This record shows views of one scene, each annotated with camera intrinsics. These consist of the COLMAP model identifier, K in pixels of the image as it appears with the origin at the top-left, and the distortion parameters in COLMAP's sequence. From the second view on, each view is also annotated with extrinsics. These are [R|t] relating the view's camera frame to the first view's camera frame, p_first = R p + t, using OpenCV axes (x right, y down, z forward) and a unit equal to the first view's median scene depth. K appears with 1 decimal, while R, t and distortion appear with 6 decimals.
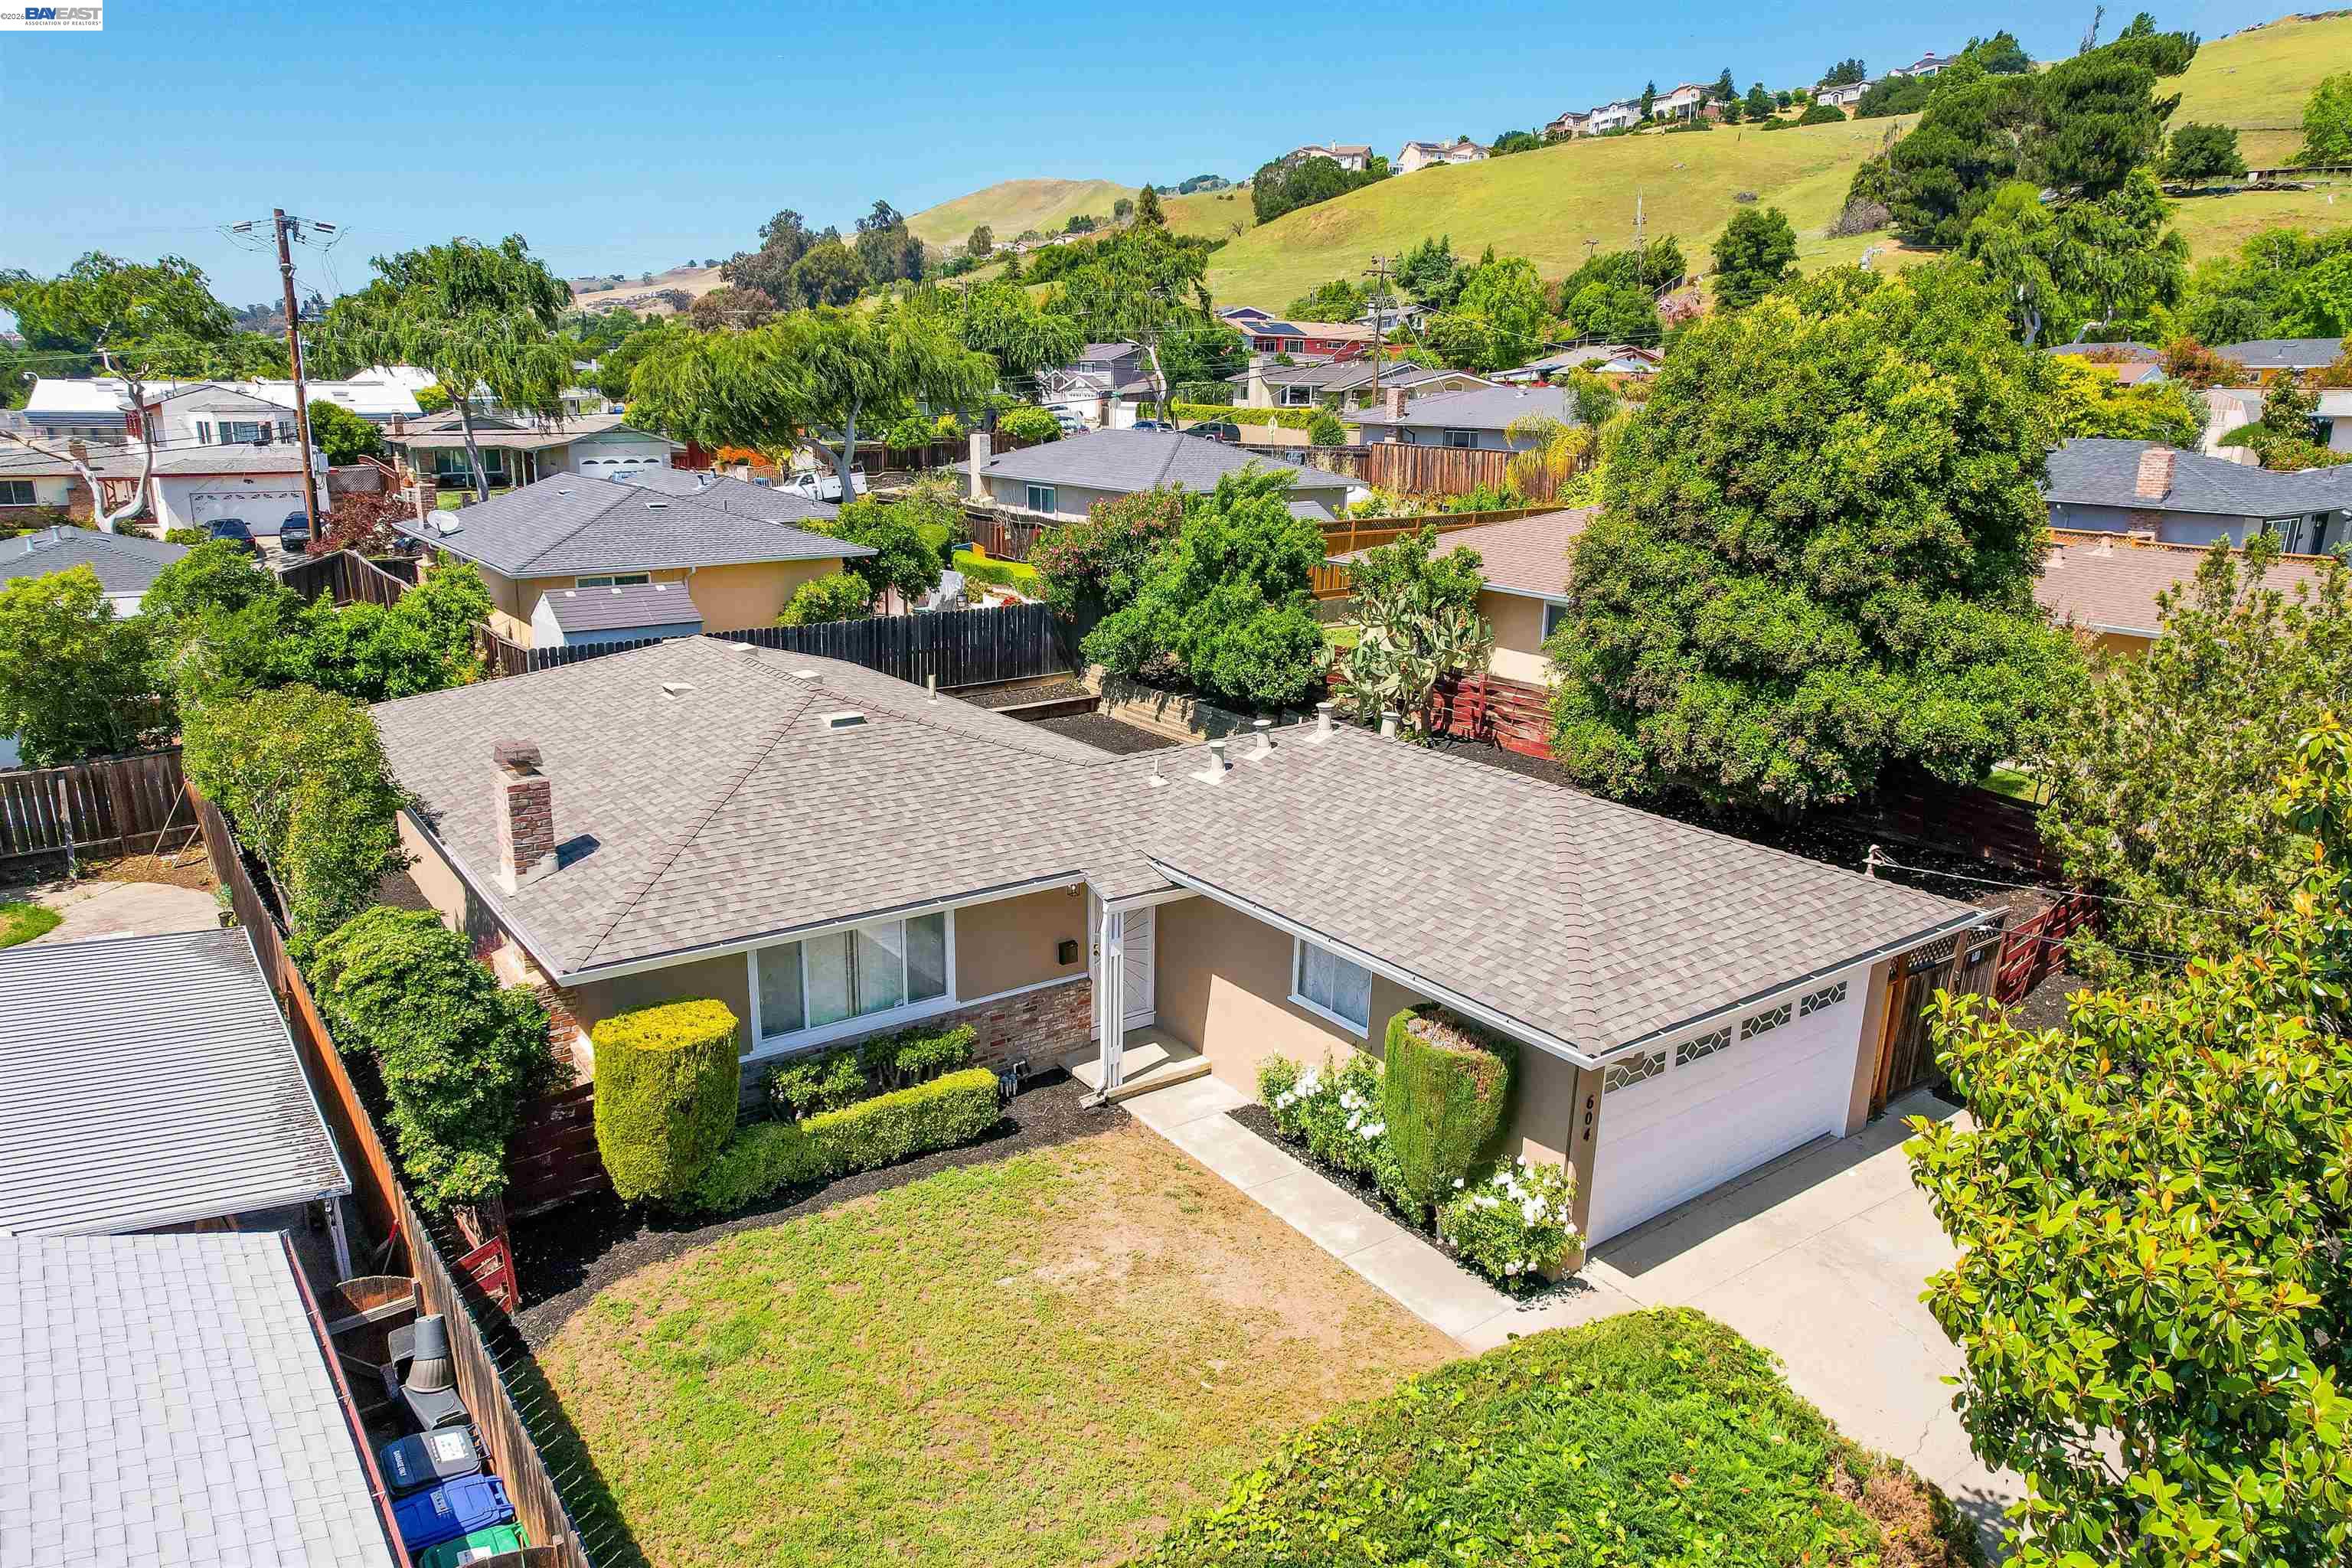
lens RADIAL K [[1540.8, 0, 1176.0], [0, 1540.8, 784.0], [0, 0, 1]] dist [-0.082504, 0.070100]
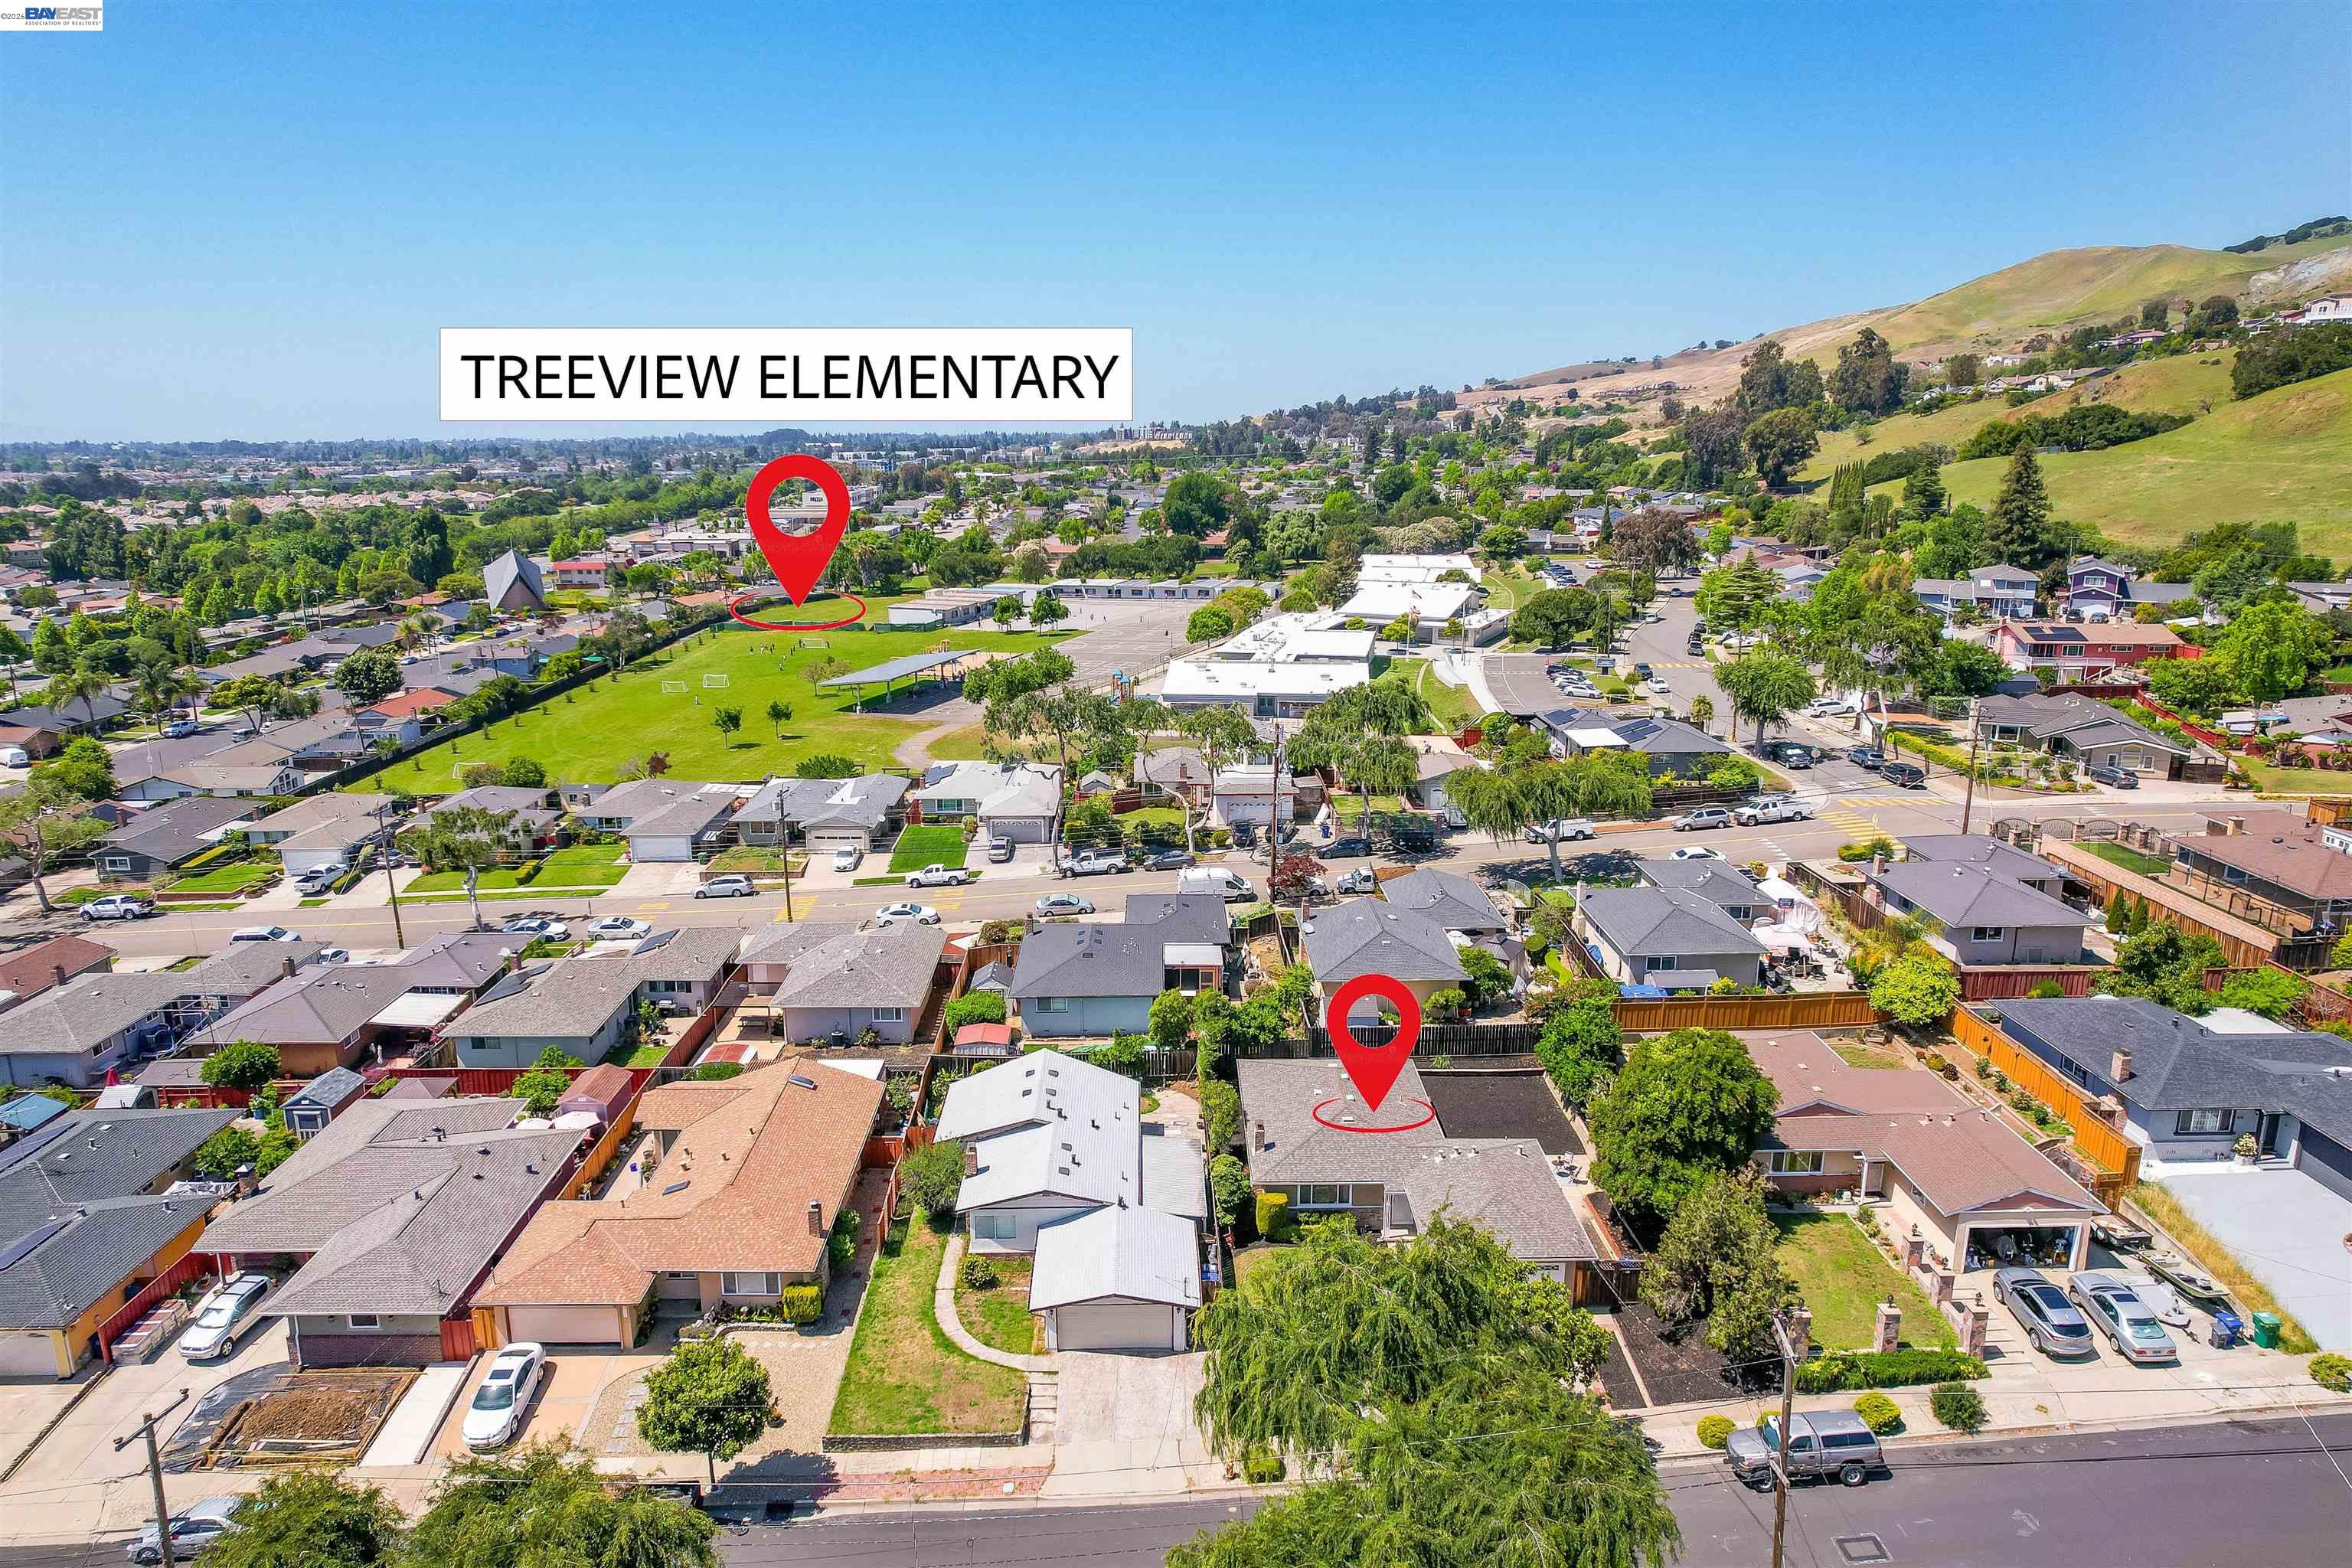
lens RADIAL K [[1540.8, 0, 1176.0], [0, 1540.8, 784.0], [0, 0, 1]] dist [-0.082504, 0.070100]
pose [[0.811829, 0.114161, -0.572627, 1.735067], [-0.134902, 0.990839, 0.006283, -0.959449], [0.568098, 0.072148, 0.819792, -2.730505]]
